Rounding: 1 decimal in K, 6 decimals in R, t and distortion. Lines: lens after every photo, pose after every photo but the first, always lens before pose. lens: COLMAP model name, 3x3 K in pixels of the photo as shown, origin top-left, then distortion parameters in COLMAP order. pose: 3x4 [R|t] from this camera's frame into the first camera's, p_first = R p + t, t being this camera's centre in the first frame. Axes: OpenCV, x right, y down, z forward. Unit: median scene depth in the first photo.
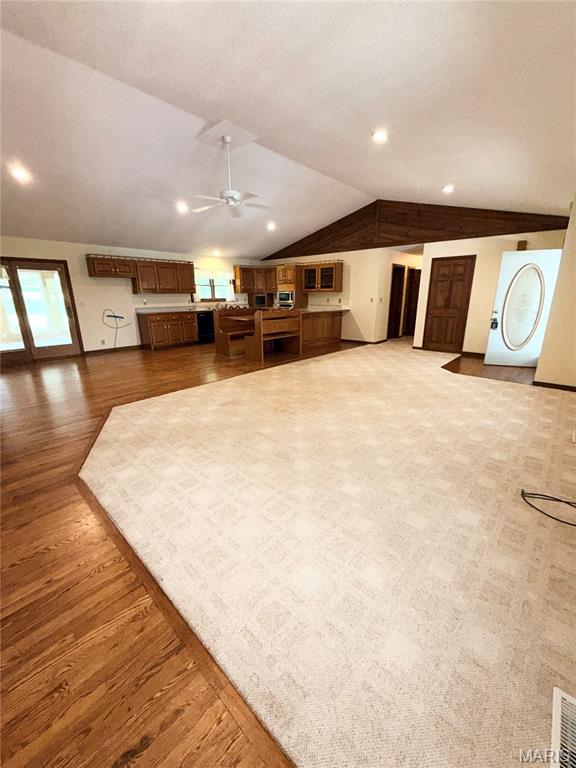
lens RADIAL K [[308.7, 0, 287.4], [0, 308.7, 384.0], [0, 0, 1]] dist [-0.000778, -0.000041]
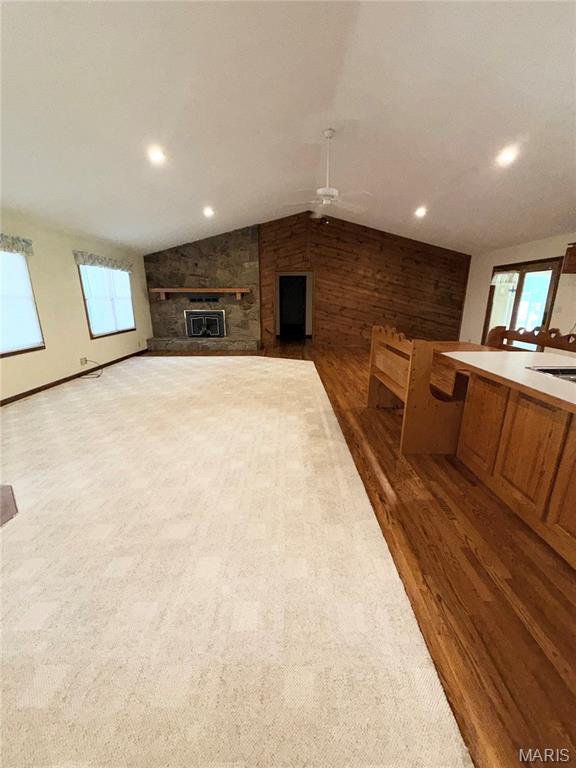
lens RADIAL K [[308.7, 0, 287.8], [0, 308.7, 381.9], [0, 0, 1]] dist [-0.000778, -0.000041]
pose [[-0.742900, 0.190873, -0.641612, 0.580608], [-0.180447, 0.865903, 0.466530, -0.507319], [0.644622, 0.462362, -0.608838, 1.674030]]
